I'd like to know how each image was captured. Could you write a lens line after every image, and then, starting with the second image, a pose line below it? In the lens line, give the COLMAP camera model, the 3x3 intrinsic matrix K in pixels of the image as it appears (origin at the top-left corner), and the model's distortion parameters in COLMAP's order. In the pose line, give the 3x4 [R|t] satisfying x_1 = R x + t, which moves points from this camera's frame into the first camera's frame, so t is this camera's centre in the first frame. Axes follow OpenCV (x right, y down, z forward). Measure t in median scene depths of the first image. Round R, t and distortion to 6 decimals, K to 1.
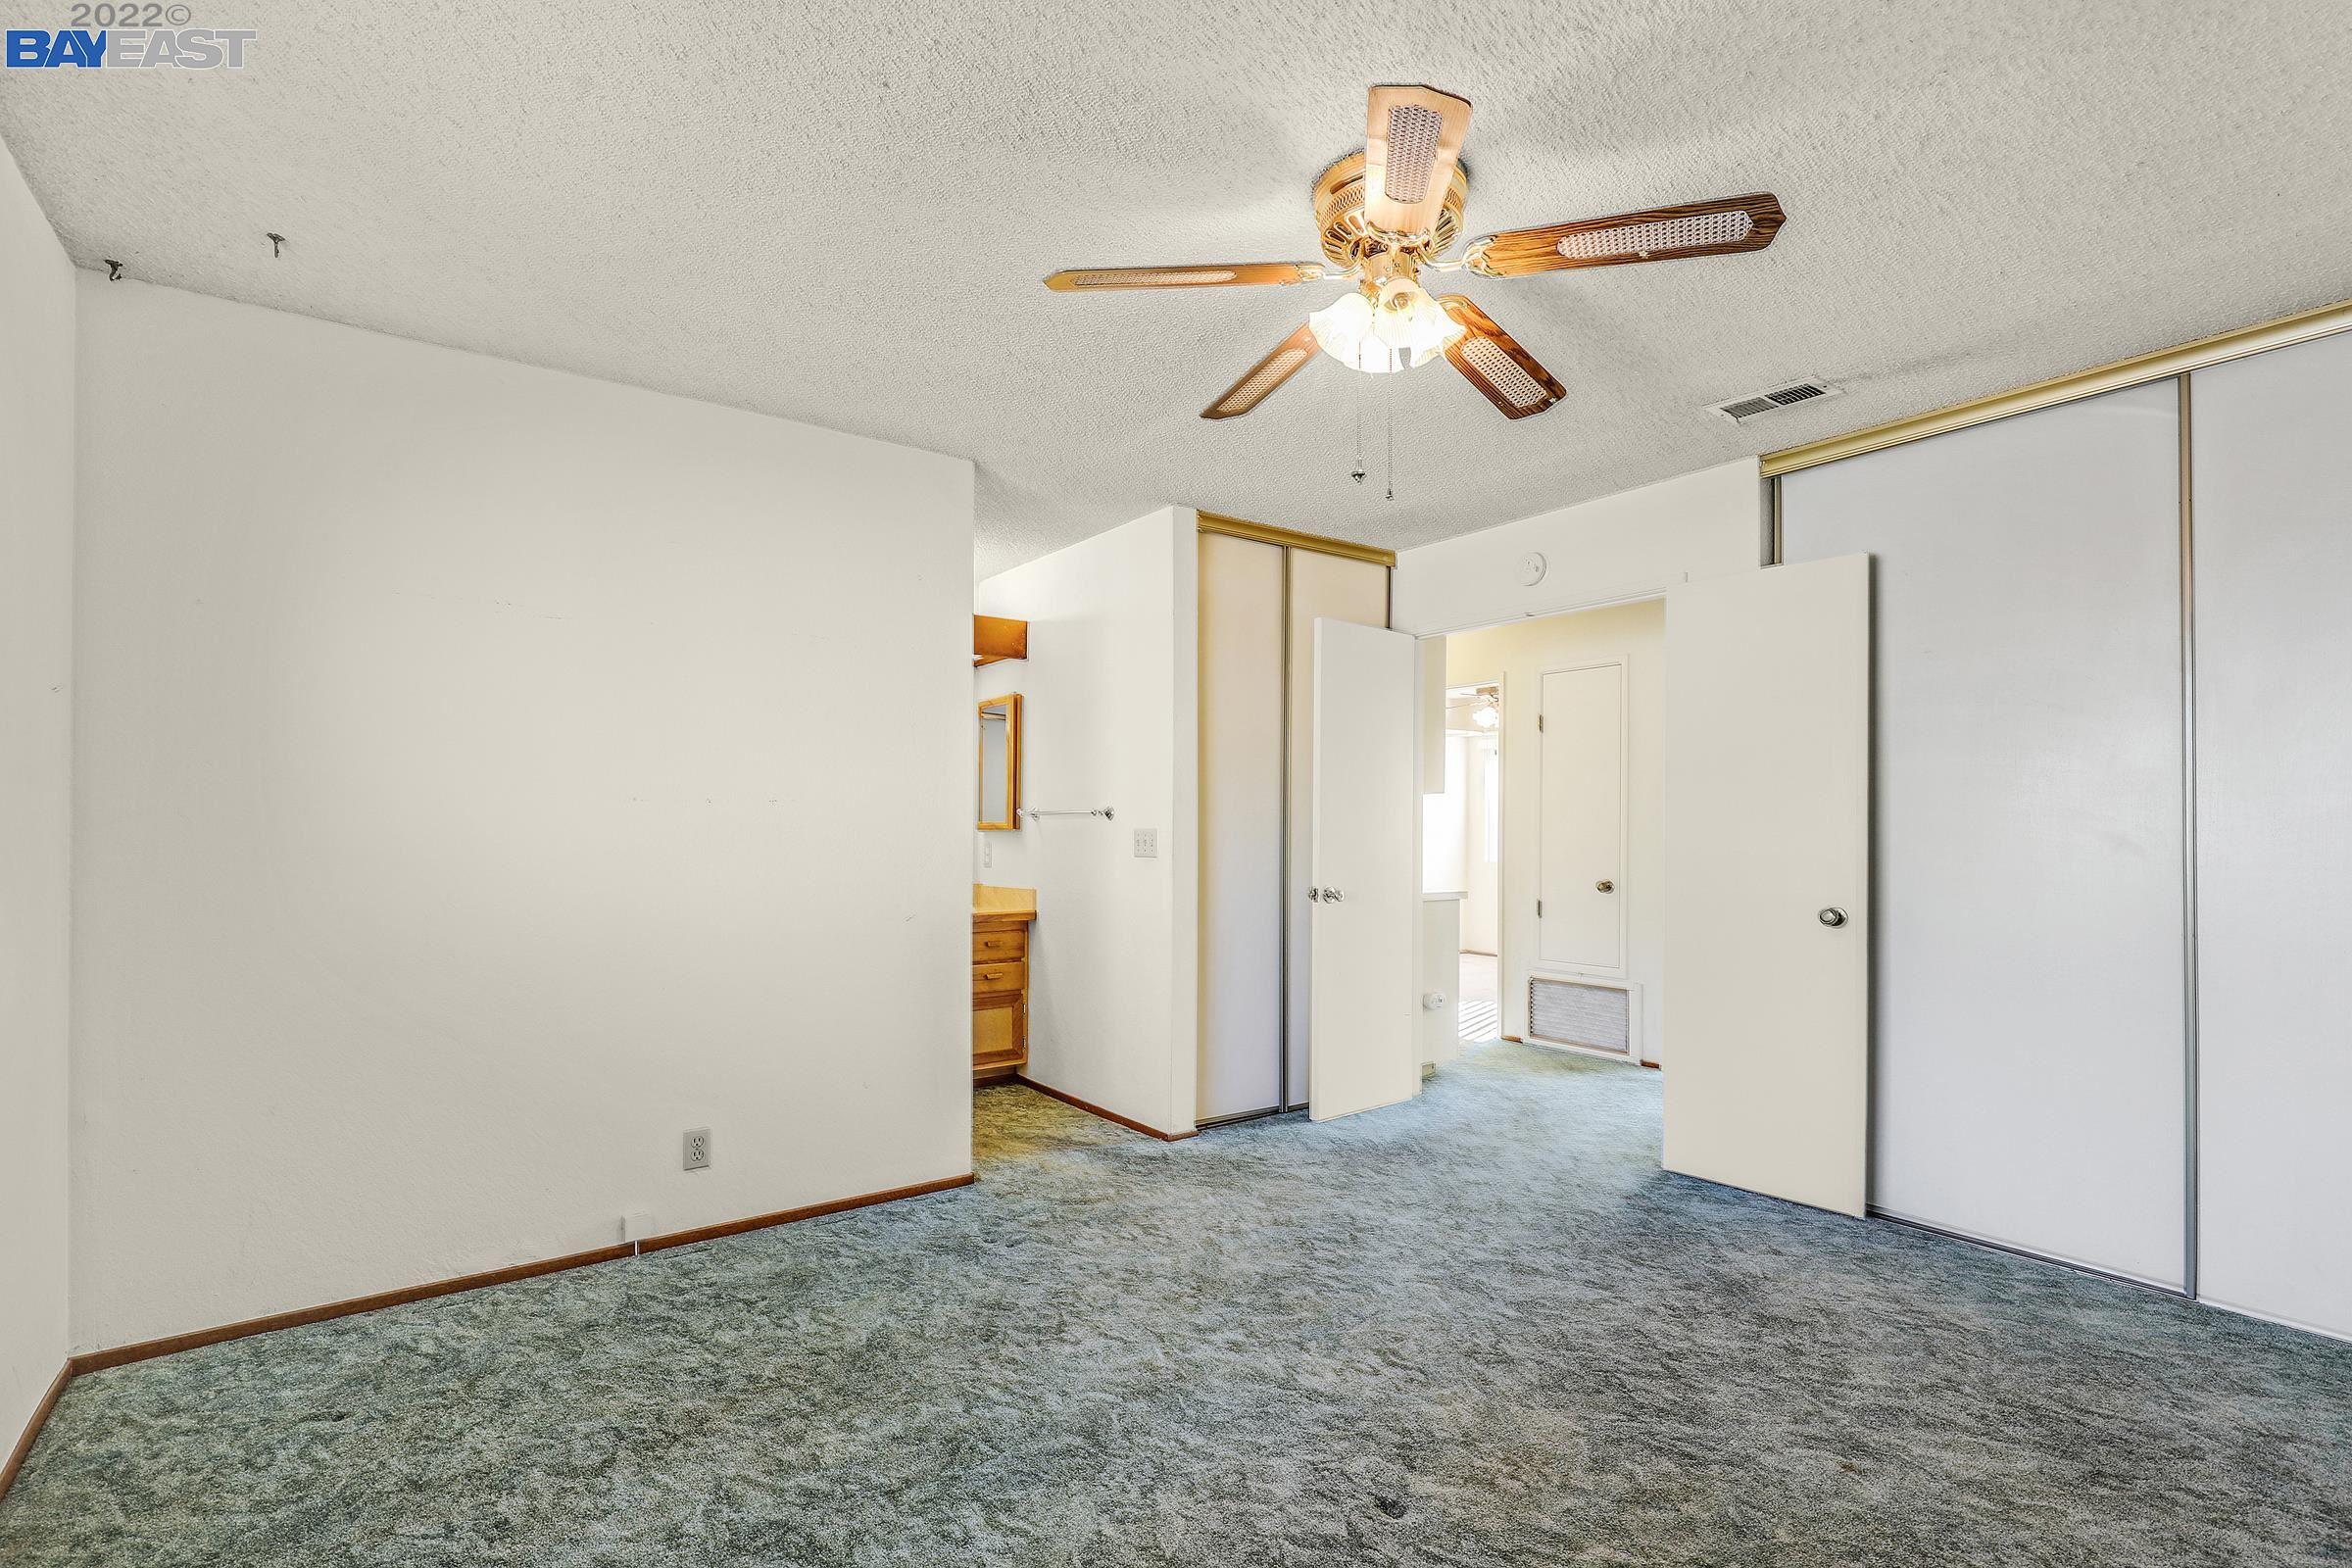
lens RADIAL K [[1068.5, 0, 1162.9], [0, 1068.5, 795.3], [0, 0, 1]] dist [0.000985, 0.000423]
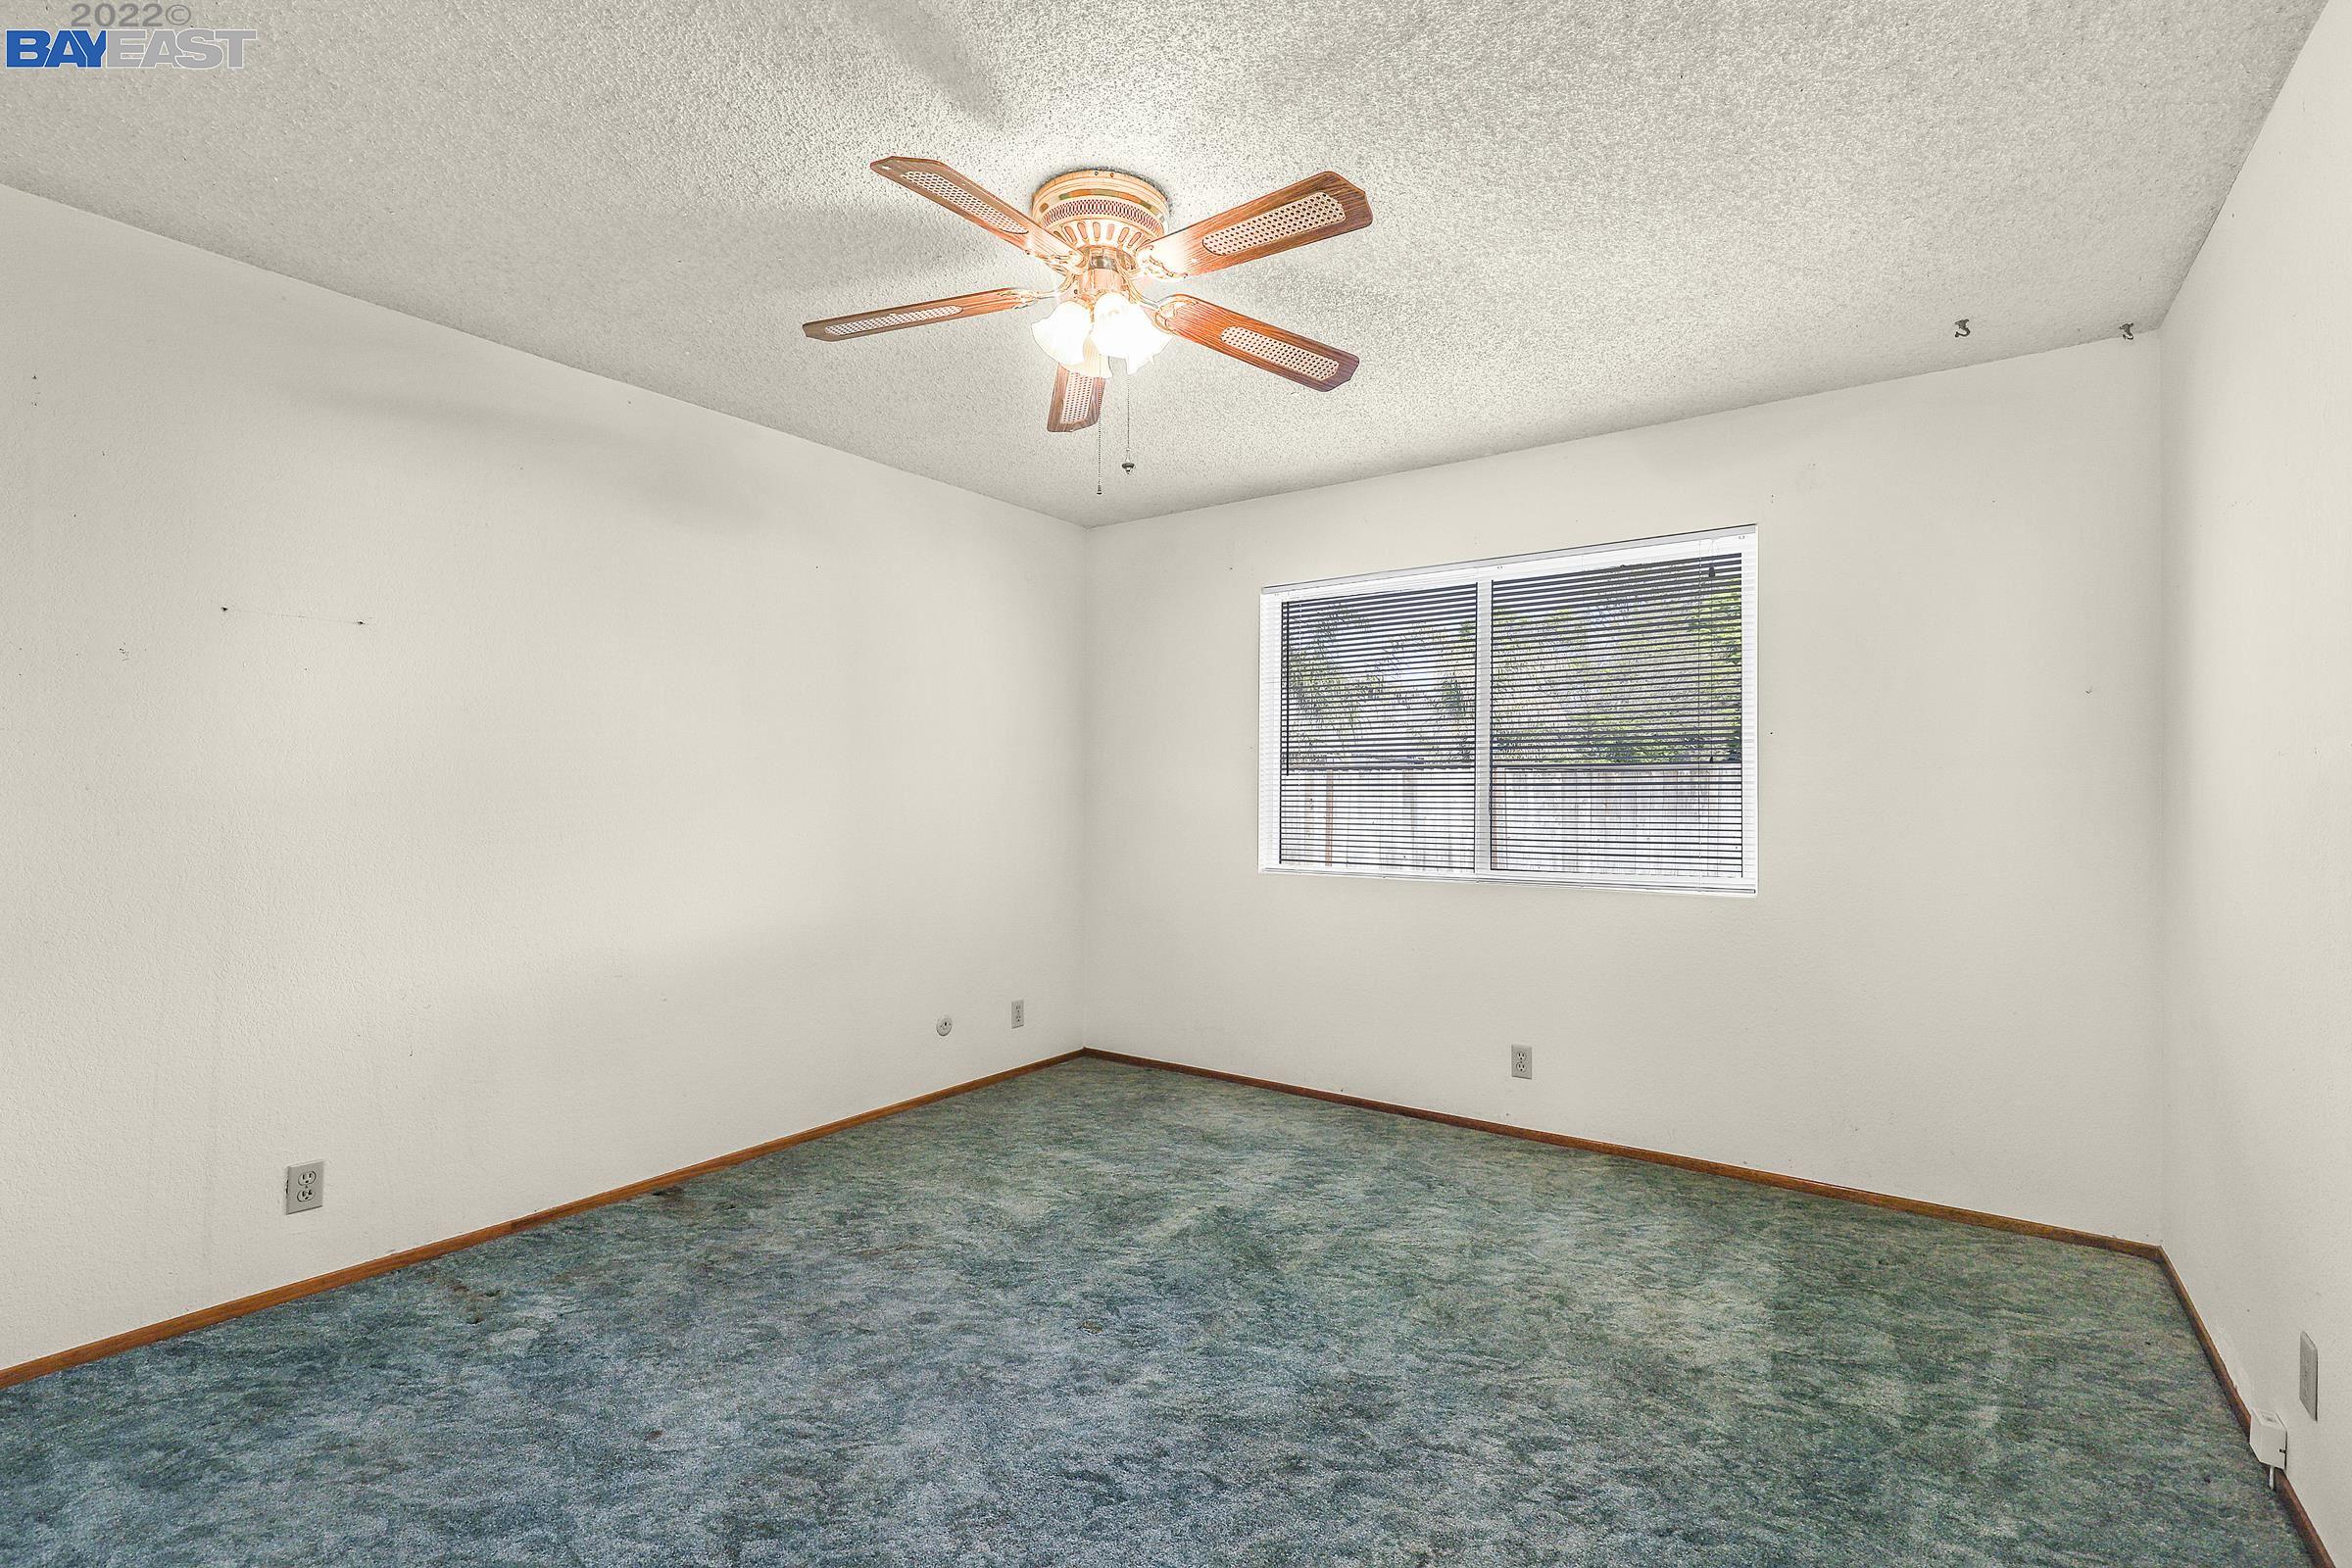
lens RADIAL K [[1075.7, 0, 1147.5], [0, 1075.7, 787.7], [0, 0, 1]] dist [0.003345, -0.000062]
pose [[-0.952389, -0.006694, -0.304811, 0.378100], [0.003890, 0.999411, -0.034102, 0.040048], [0.304859, -0.033664, -0.951802, 1.577066]]
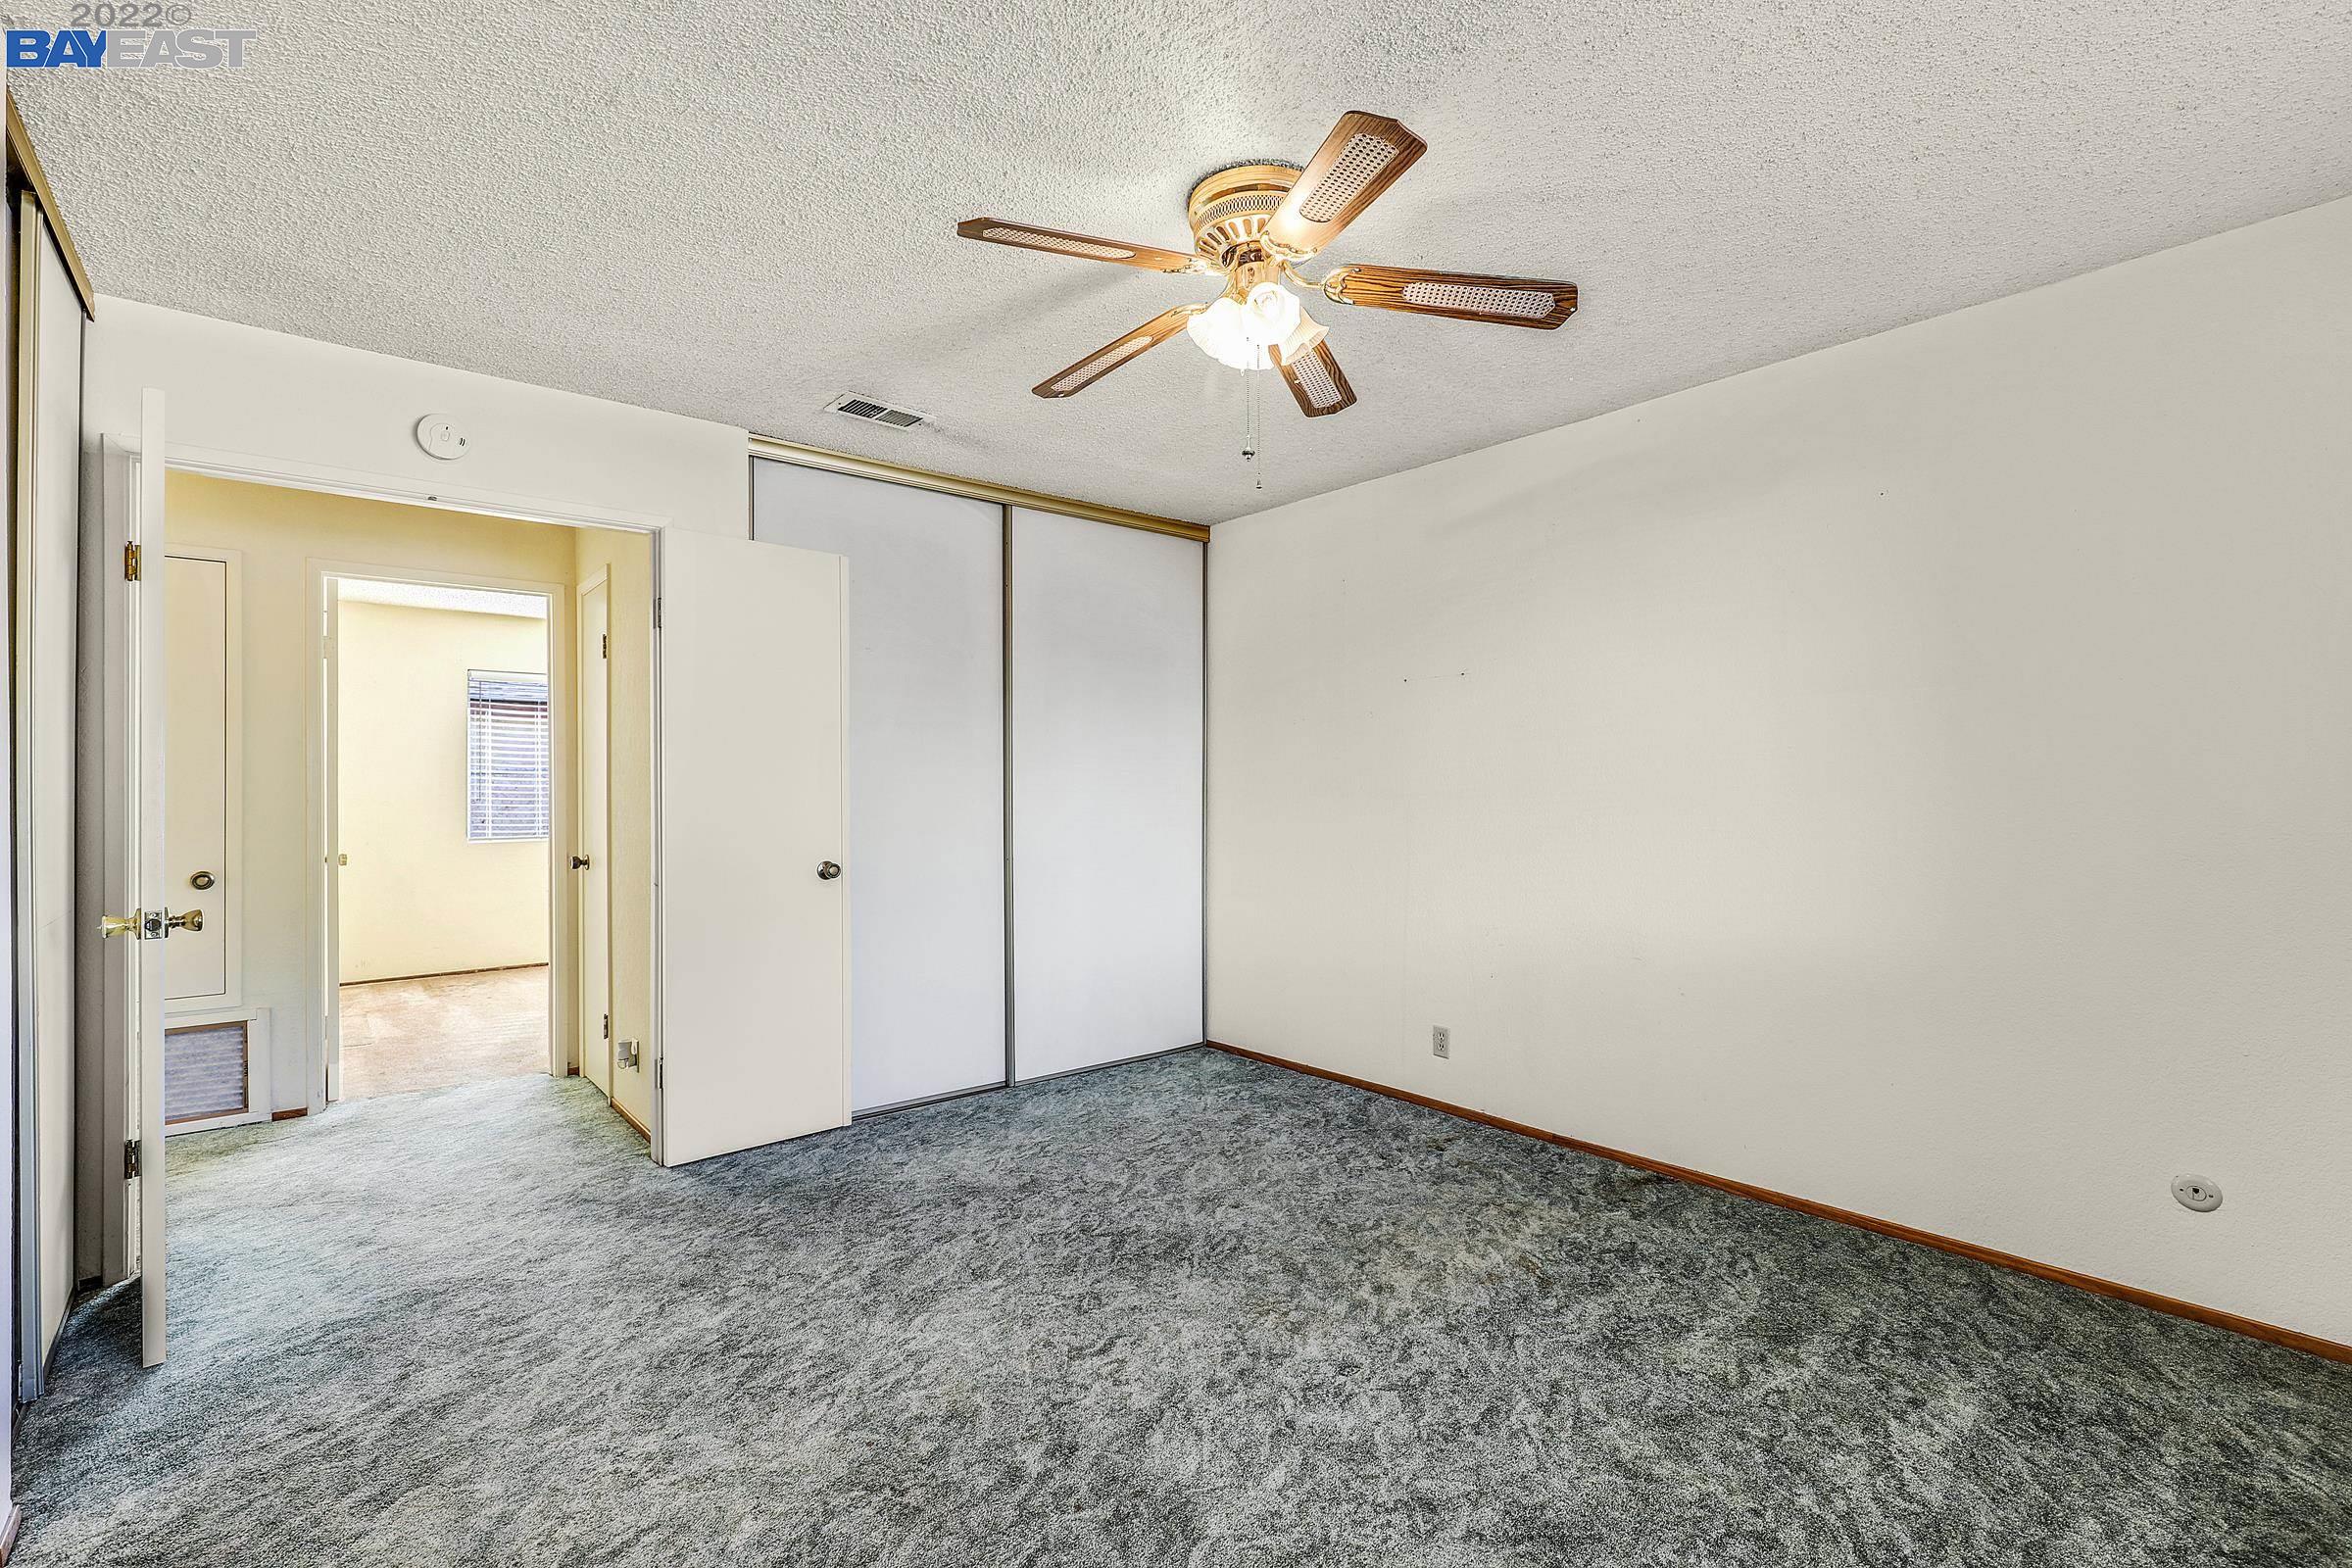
lens RADIAL K [[1055.6, 0, 1173.6], [0, 1055.6, 800.2], [0, 0, 1]] dist [0.001667, -0.000030]
pose [[-0.059996, -0.010279, 0.998146, -0.649931], [-0.026301, 0.999616, 0.008714, 0.020321], [-0.997852, -0.025729, -0.060243, 0.885712]]
